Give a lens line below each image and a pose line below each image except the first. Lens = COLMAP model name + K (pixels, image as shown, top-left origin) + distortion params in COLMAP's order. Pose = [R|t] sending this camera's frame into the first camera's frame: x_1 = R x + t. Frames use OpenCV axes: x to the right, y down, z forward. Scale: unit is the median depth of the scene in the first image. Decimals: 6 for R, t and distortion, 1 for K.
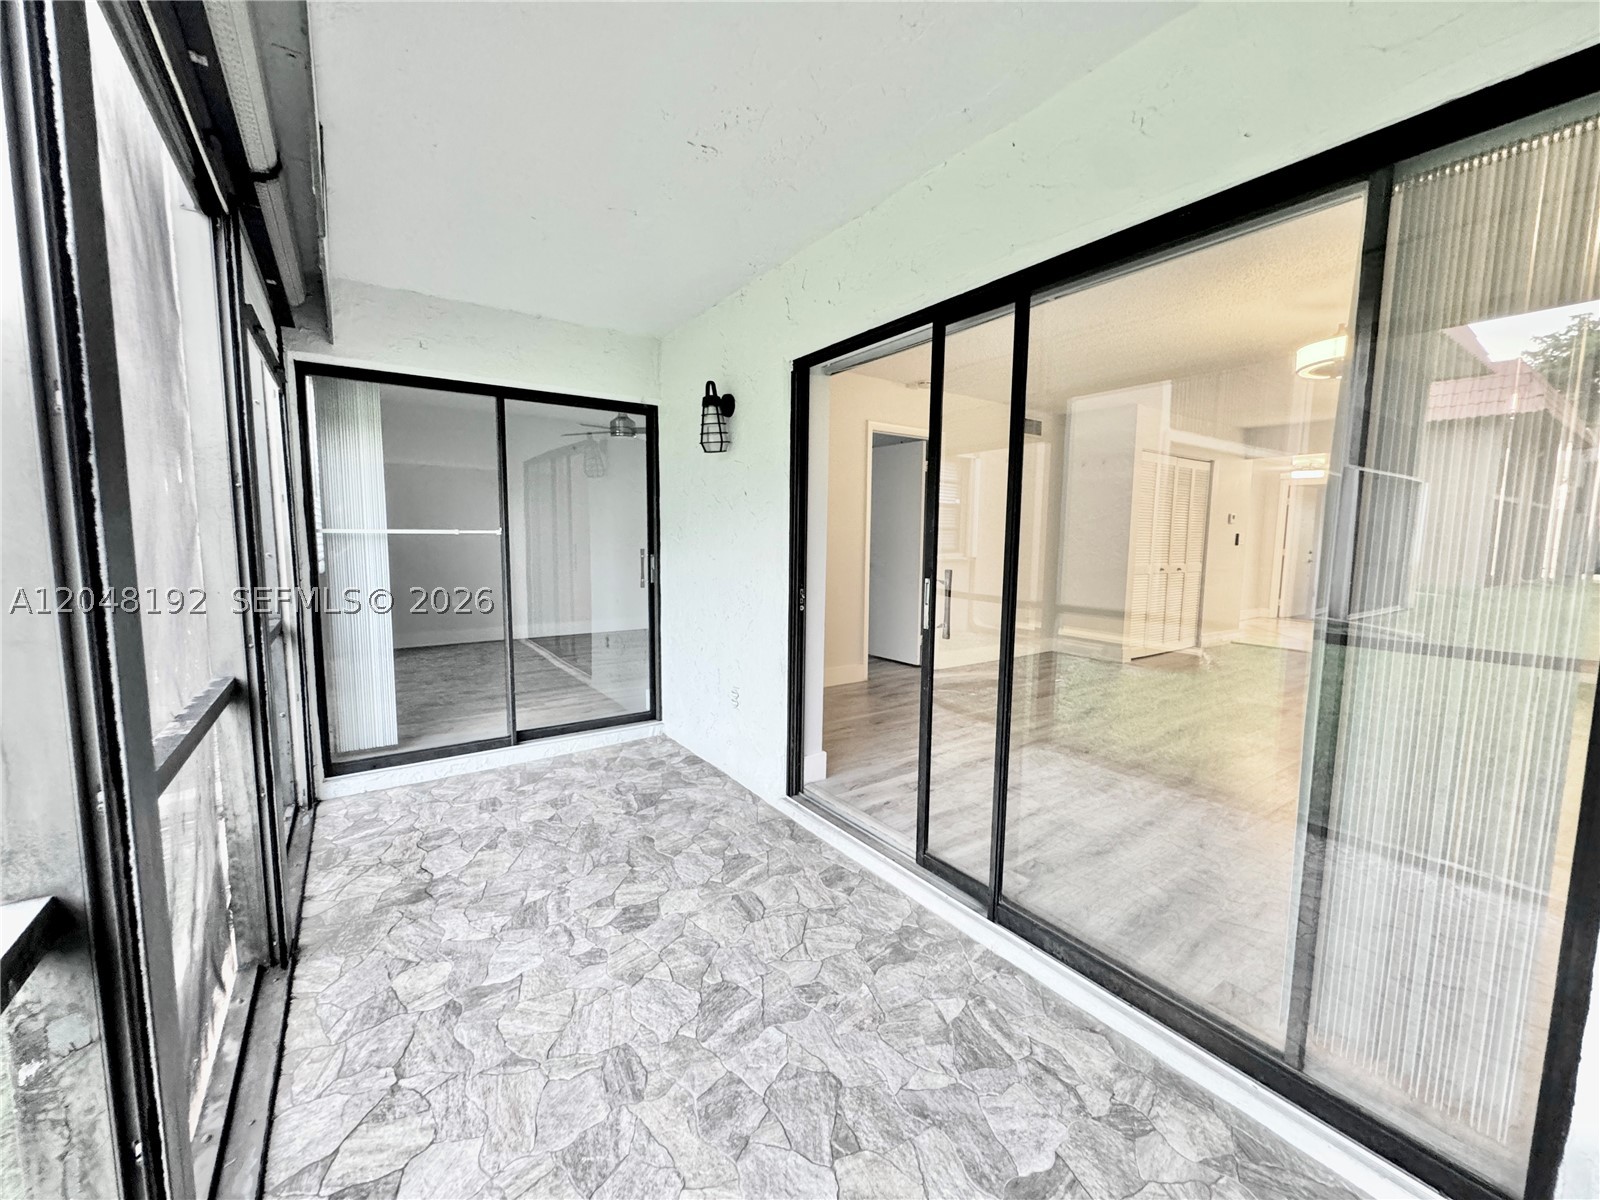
lens RADIAL K [[640.2, 0, 801.5], [0, 640.2, 601.1], [0, 0, 1]] dist [-0.004186, 0.000397]
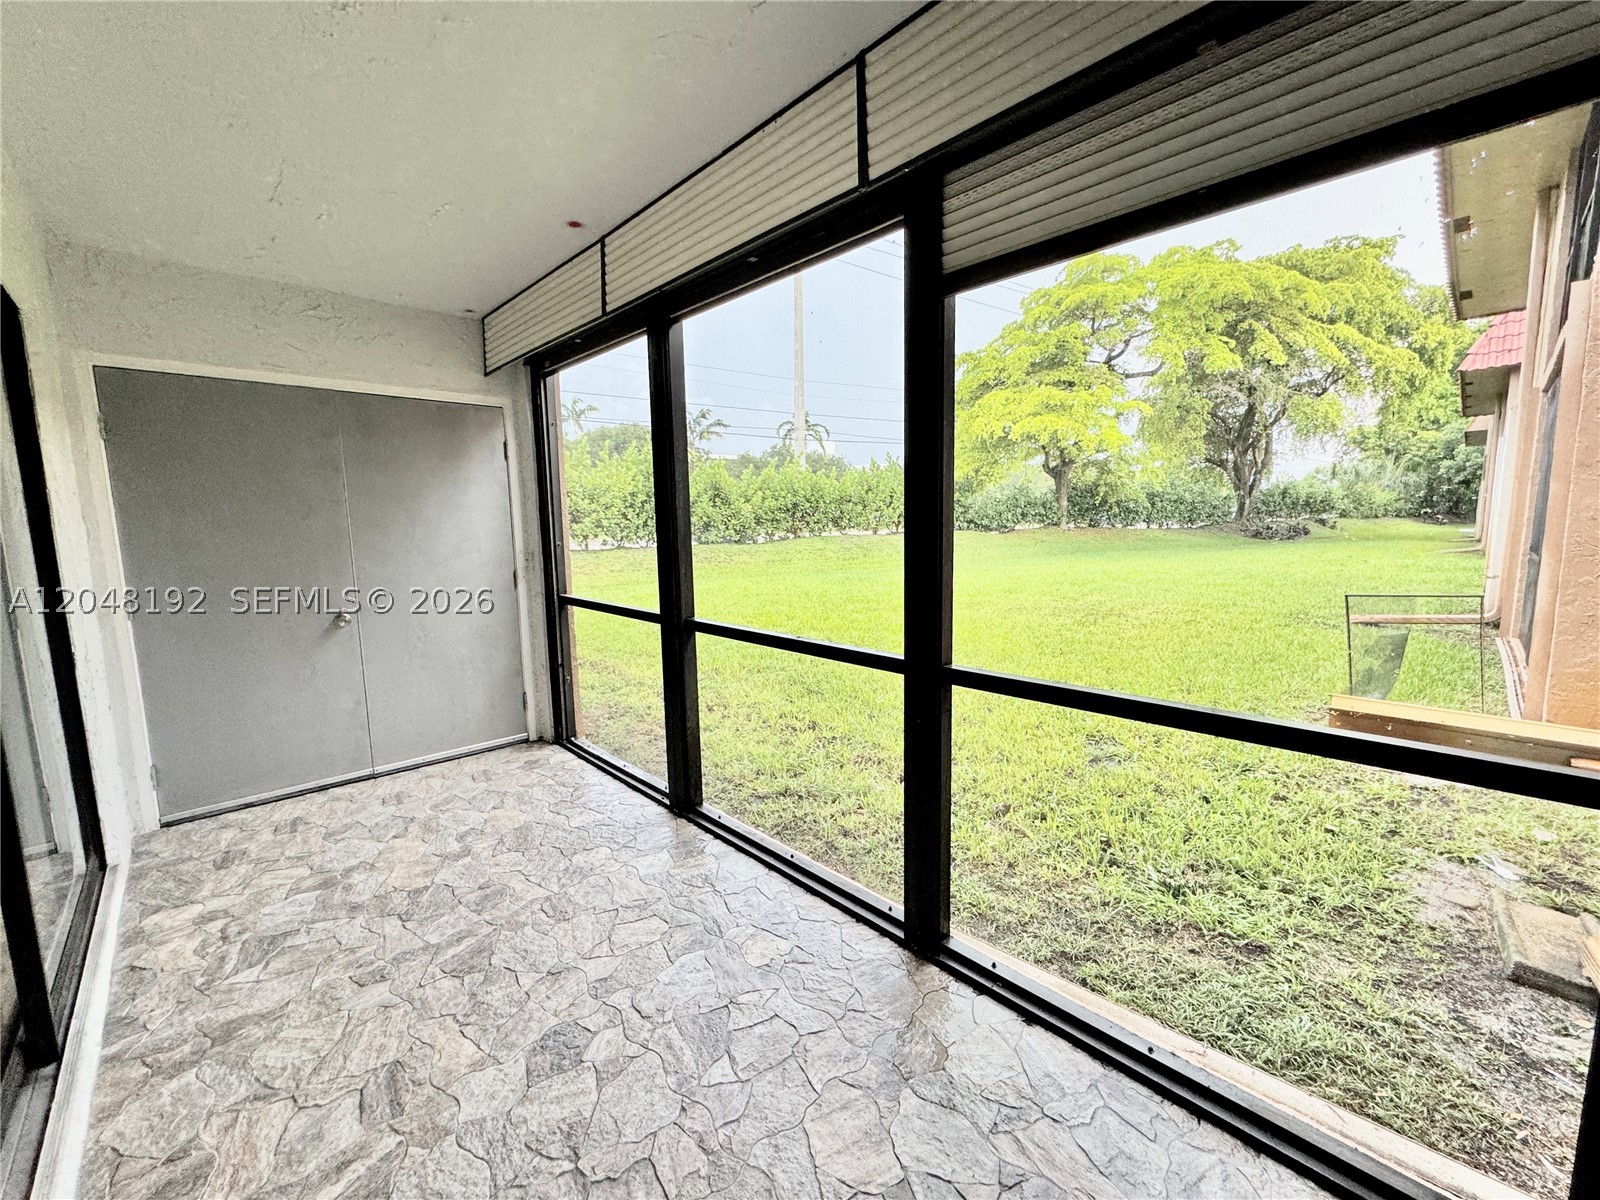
lens RADIAL K [[640.2, 0, 799.7], [0, 640.2, 599.4], [0, 0, 1]] dist [-0.004186, 0.000397]
pose [[-0.988094, 0.025874, -0.151660, -0.517244], [-0.008770, 0.974682, 0.223424, -0.216322], [0.153601, 0.222094, -0.962850, 1.950483]]
